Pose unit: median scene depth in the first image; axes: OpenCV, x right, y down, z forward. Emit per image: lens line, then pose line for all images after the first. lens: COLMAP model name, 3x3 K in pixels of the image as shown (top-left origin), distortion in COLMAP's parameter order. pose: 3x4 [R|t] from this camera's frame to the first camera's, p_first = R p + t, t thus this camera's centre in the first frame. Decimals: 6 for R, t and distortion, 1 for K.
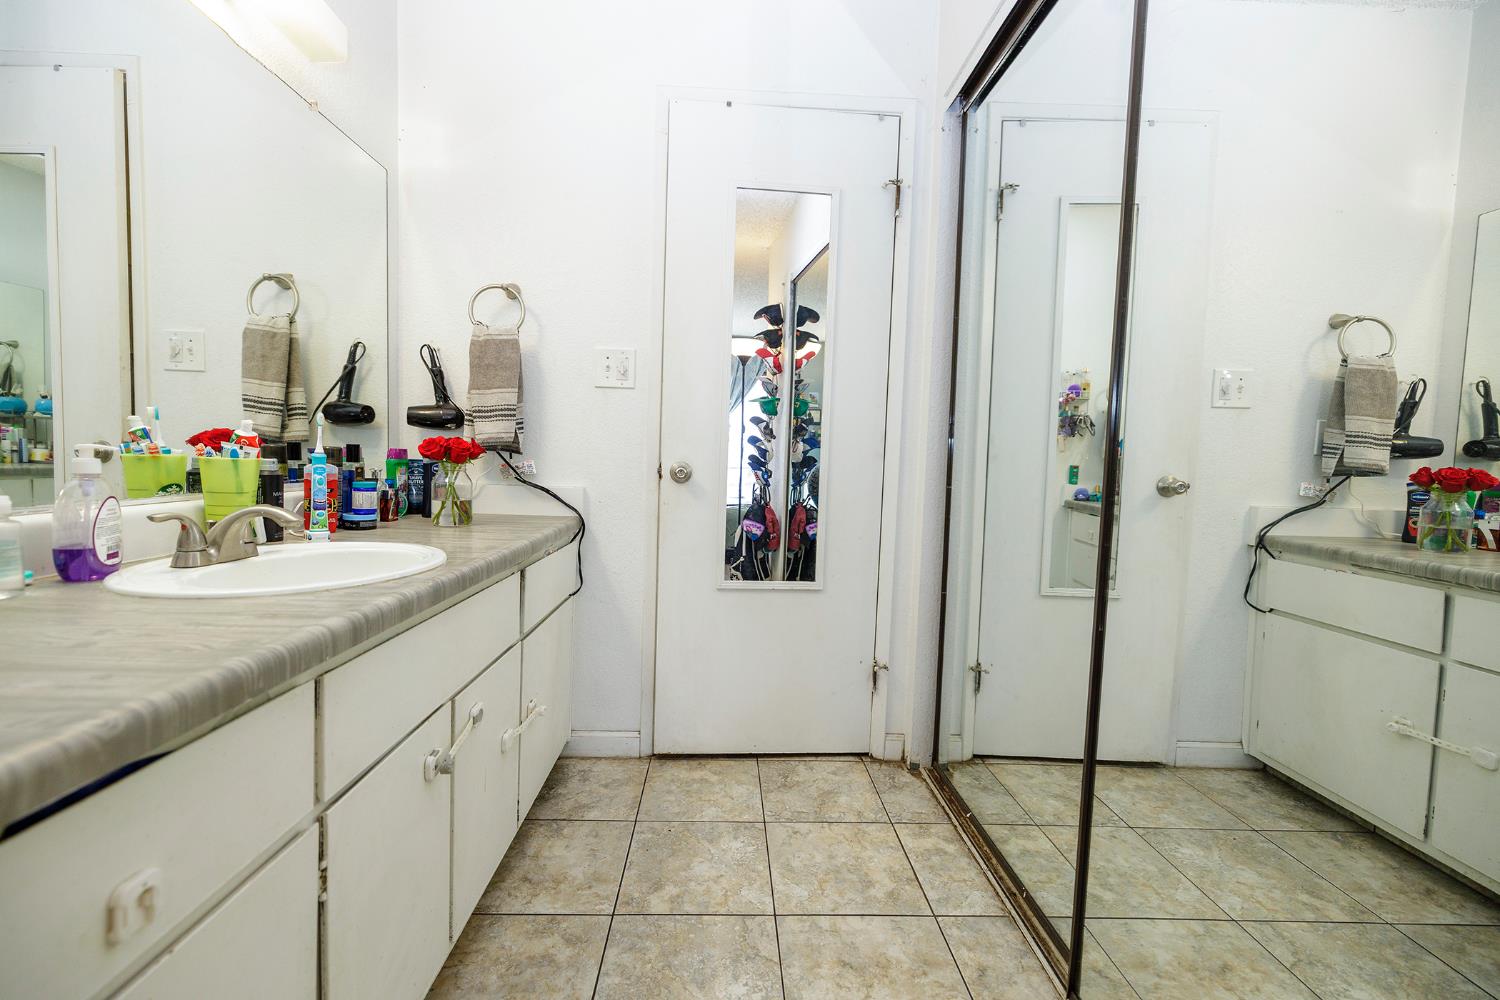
lens RADIAL K [[622.6, 0, 747.1], [0, 622.6, 498.0], [0, 0, 1]] dist [-0.000391, -0.001279]
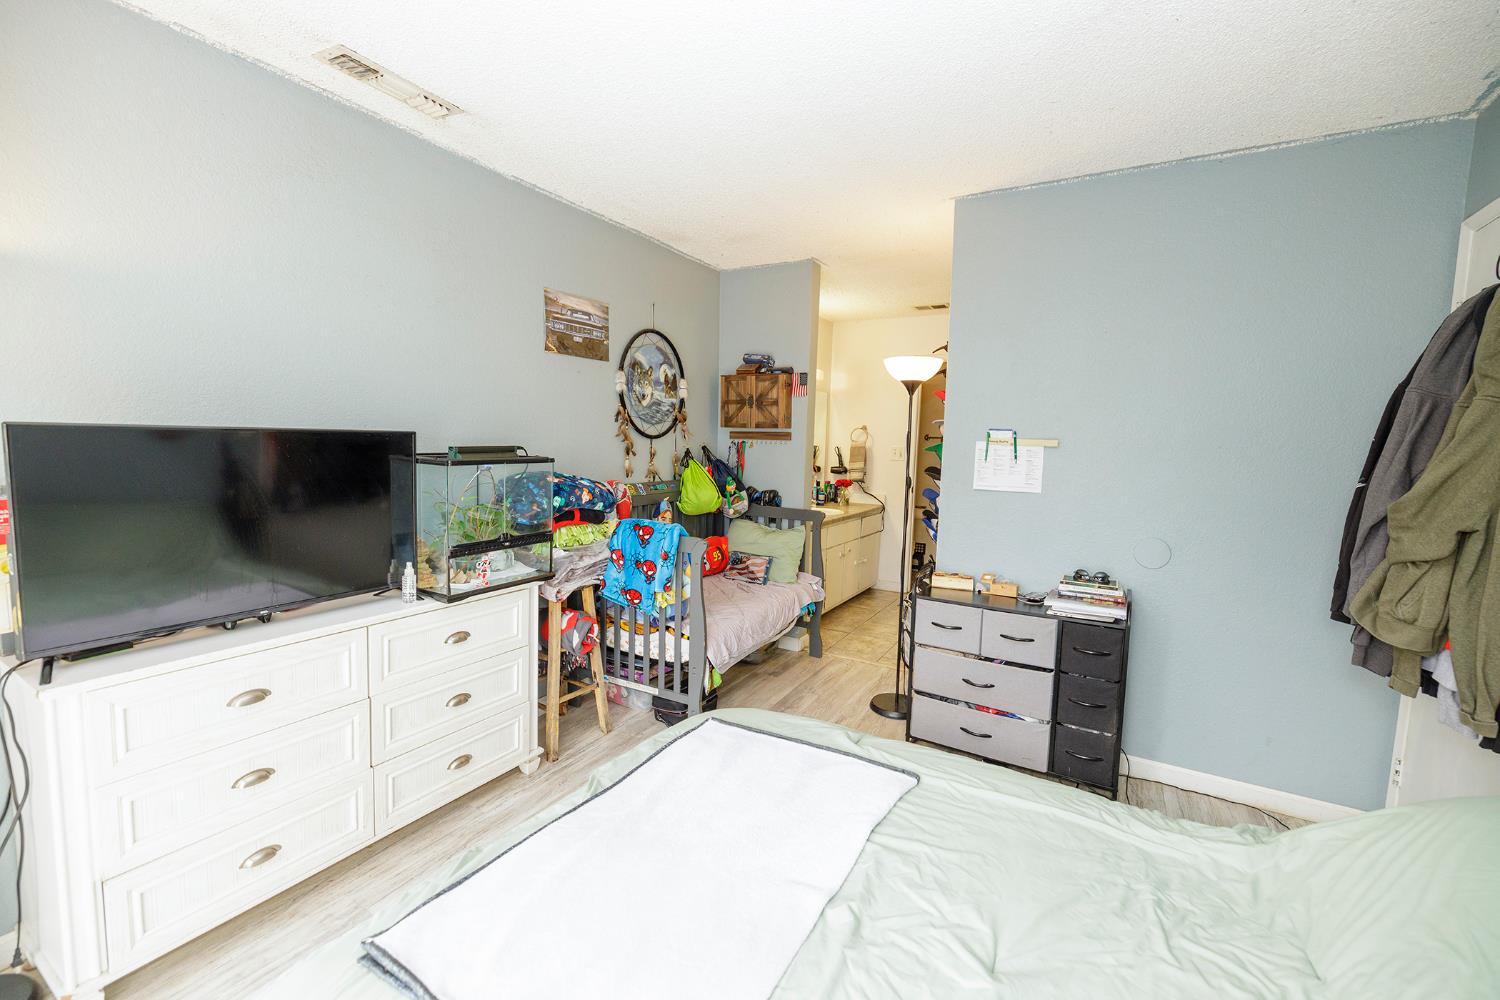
lens RADIAL K [[622.6, 0, 747.3], [0, 622.6, 497.9], [0, 0, 1]] dist [-0.000391, -0.001279]
pose [[0.842457, 0.038356, -0.537397, 0.795942], [-0.029509, 0.999250, 0.025060, -0.059005], [0.537955, -0.005254, 0.842957, -1.883973]]
